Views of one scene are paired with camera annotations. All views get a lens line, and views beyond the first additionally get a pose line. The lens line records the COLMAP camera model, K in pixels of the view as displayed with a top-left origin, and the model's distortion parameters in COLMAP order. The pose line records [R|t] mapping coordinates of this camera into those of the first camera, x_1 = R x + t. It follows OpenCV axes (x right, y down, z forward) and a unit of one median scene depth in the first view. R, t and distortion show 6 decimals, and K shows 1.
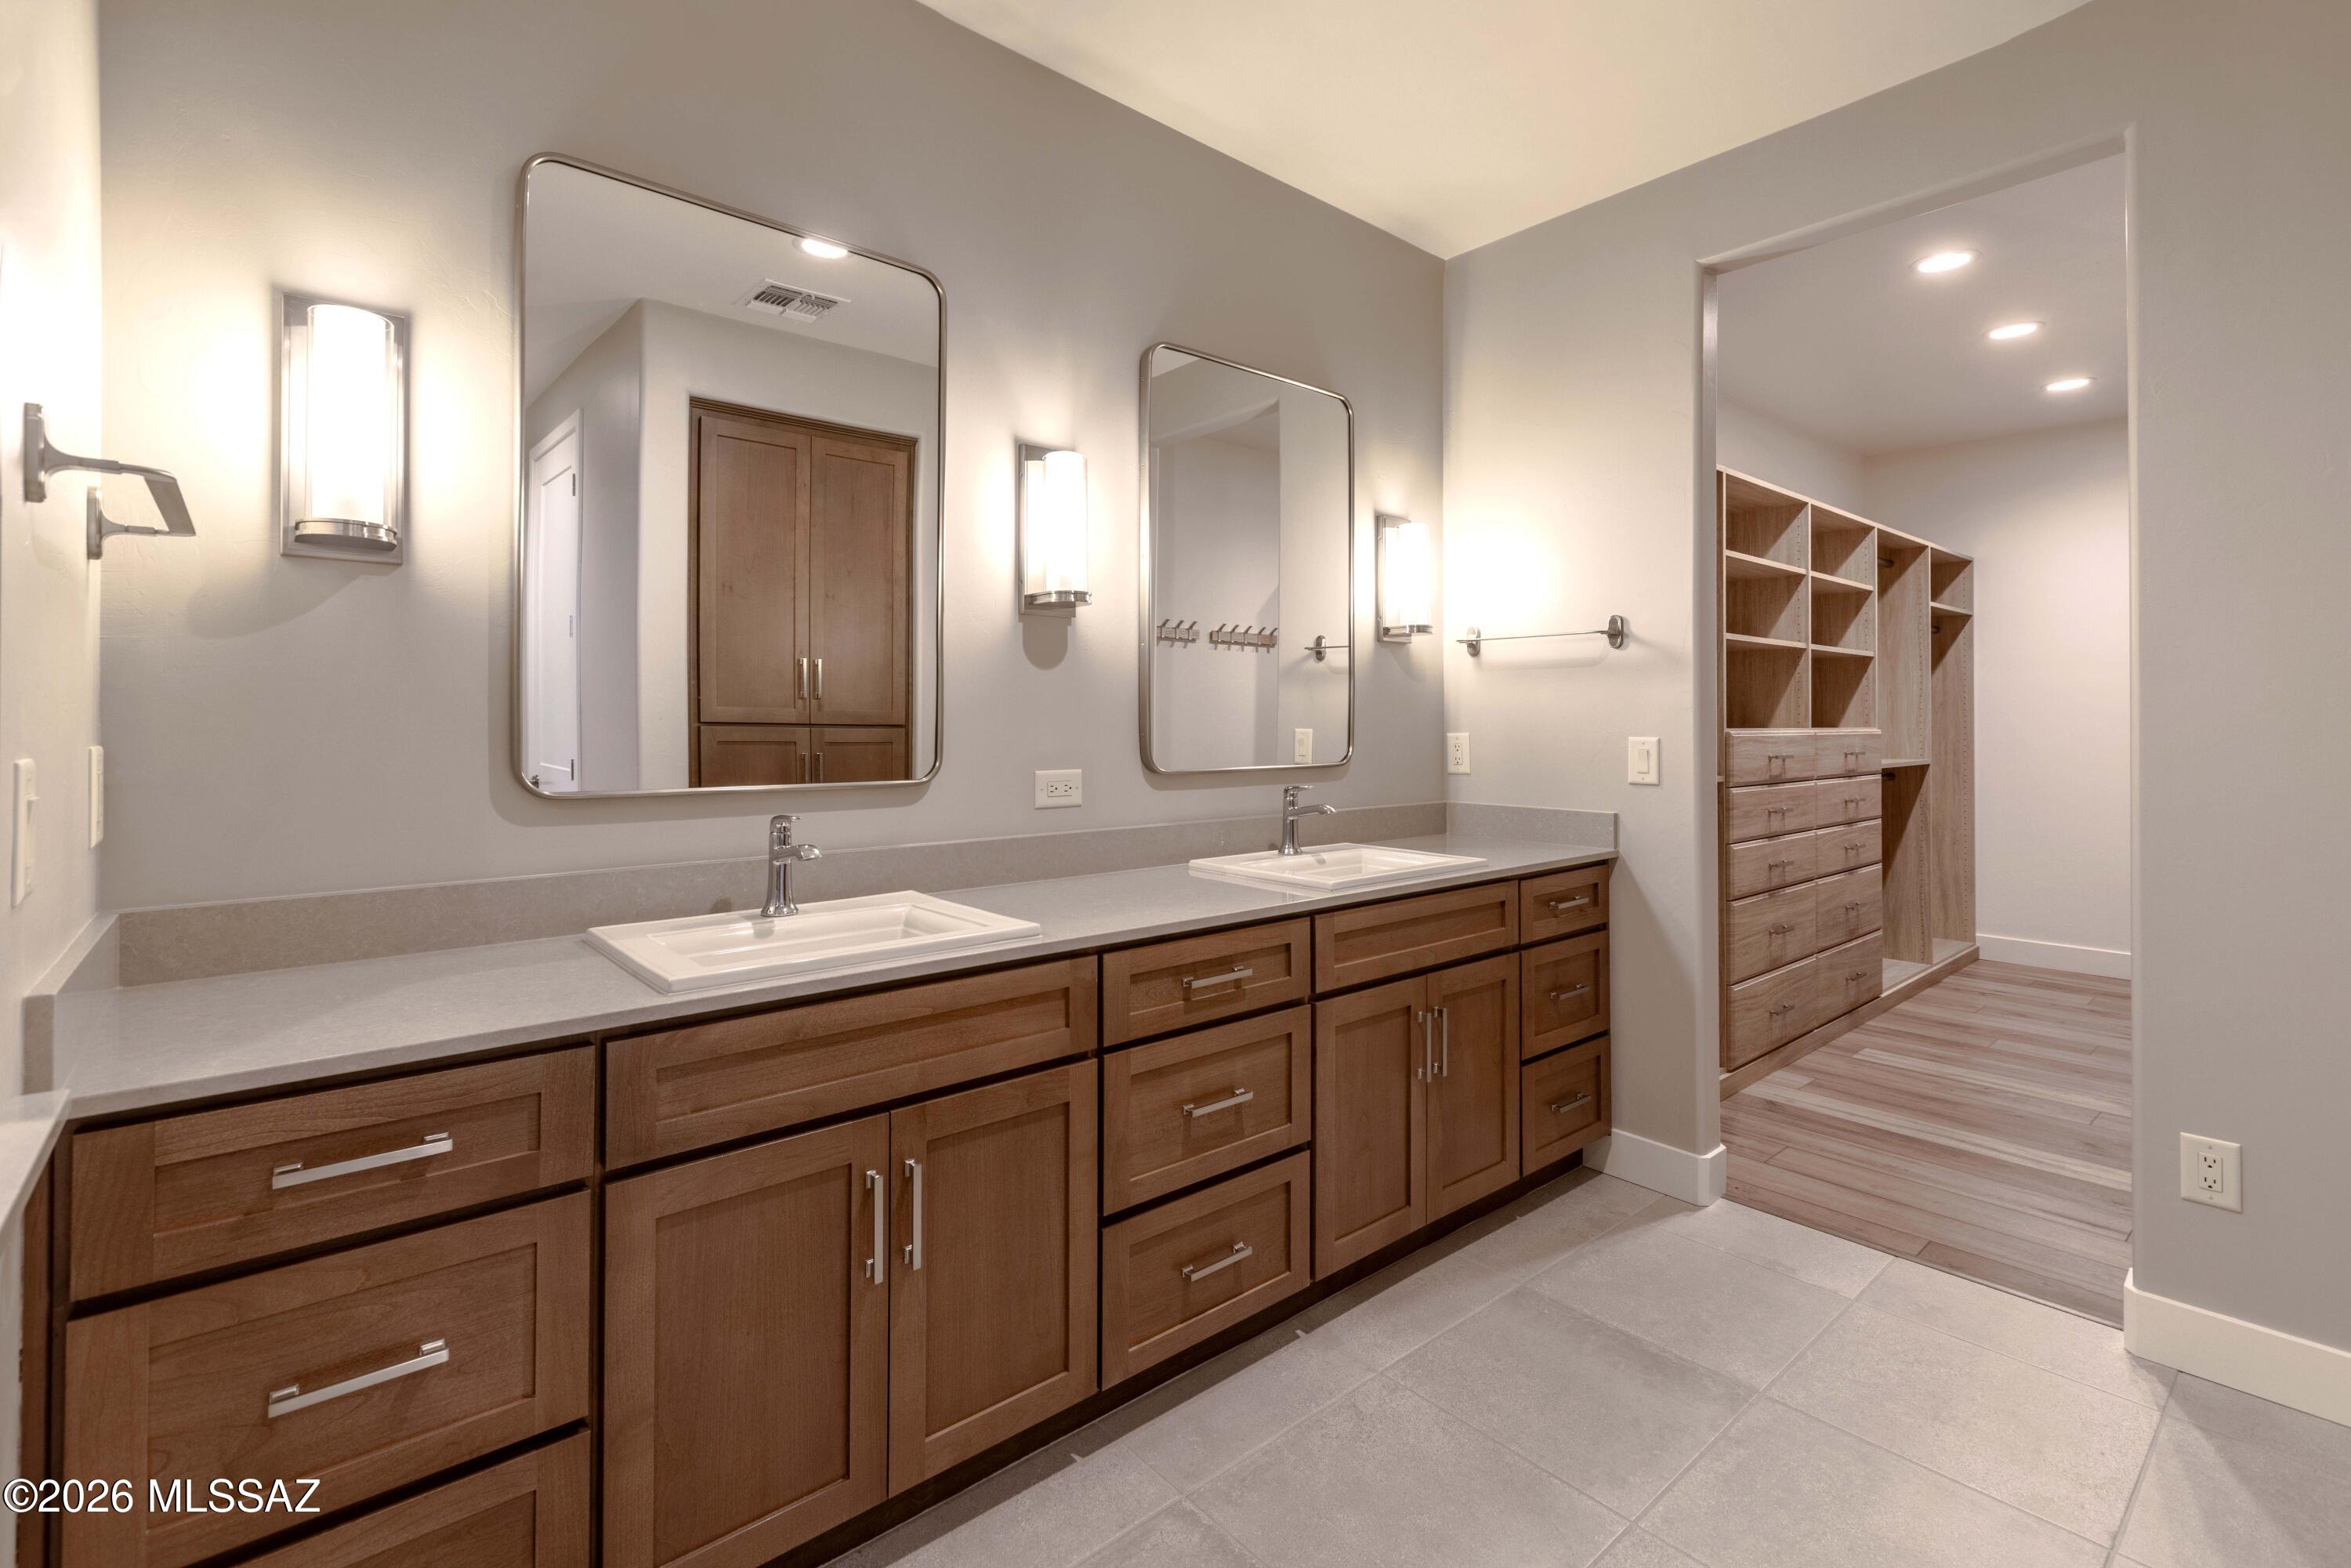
lens RADIAL K [[1078.6, 0, 1219.9], [0, 1078.6, 715.0], [0, 0, 1]] dist [-0.004450, 0.000287]
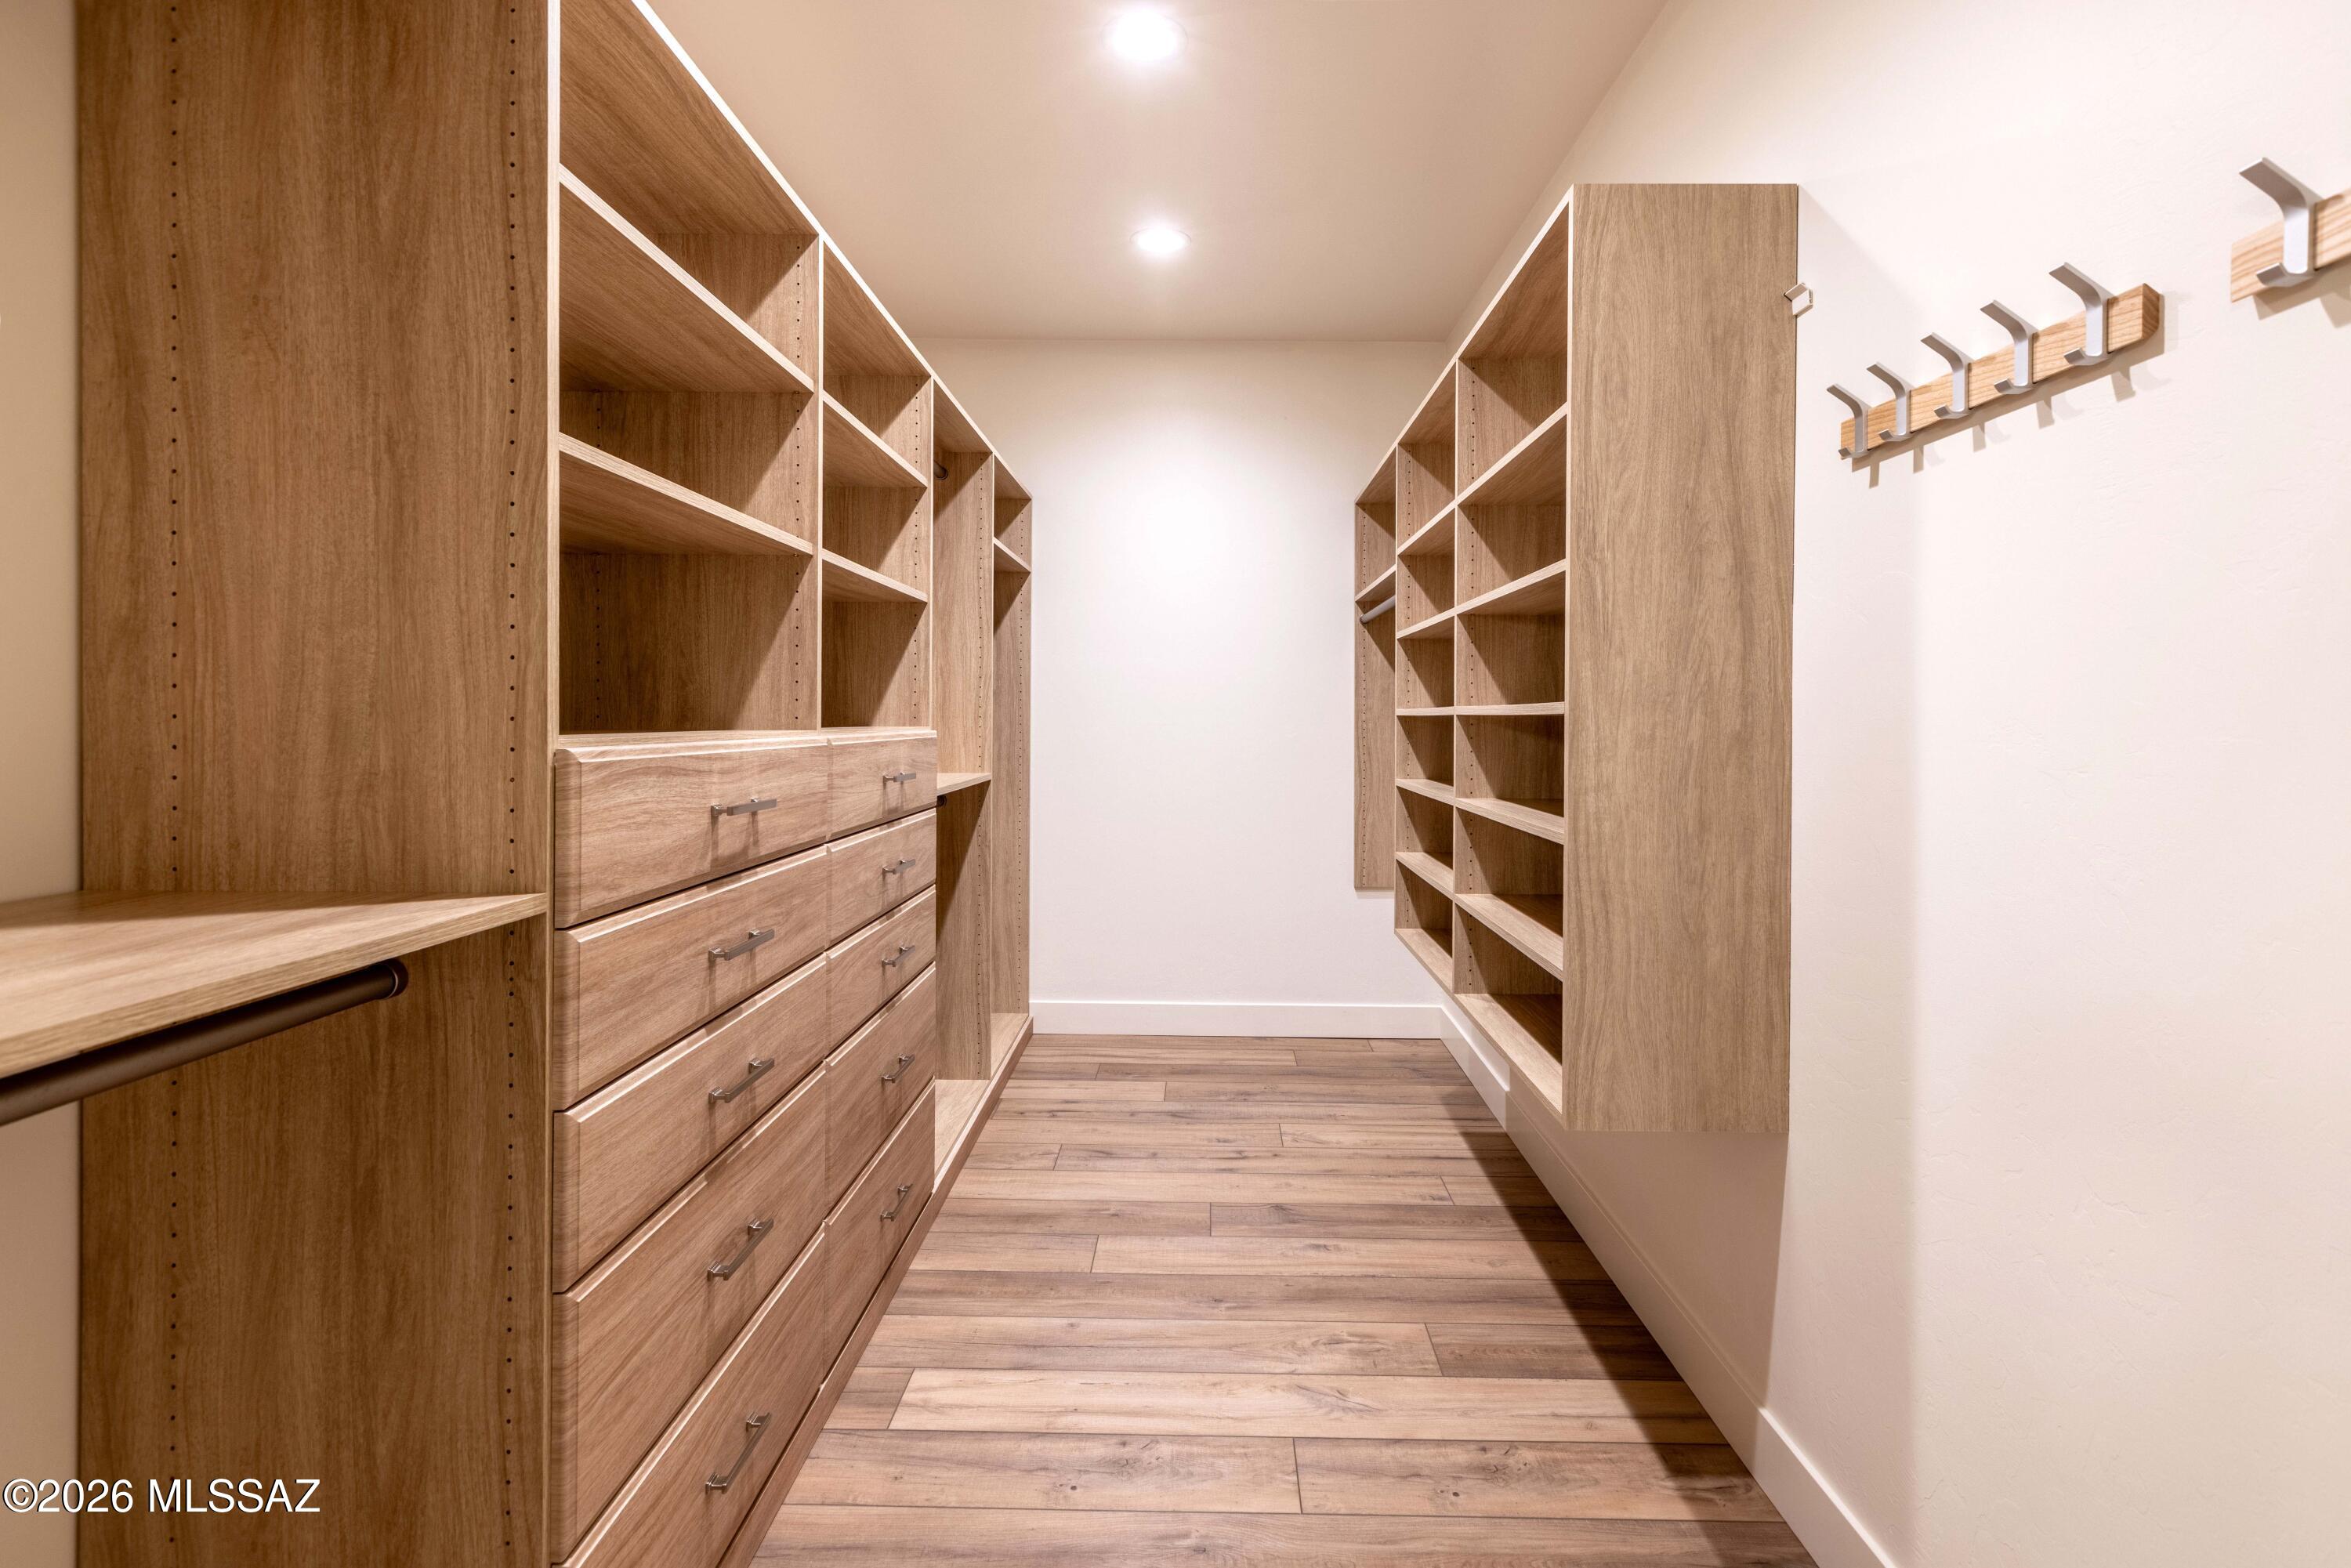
lens RADIAL K [[1078.6, 0, 1186.5], [0, 1078.6, 720.5], [0, 0, 1]] dist [-0.004450, 0.000287]
pose [[0.683758, 0.003016, 0.729703, 0.287192], [-0.013608, 0.999870, 0.008618, 0.001777], [-0.729582, -0.015823, 0.683710, 0.513077]]
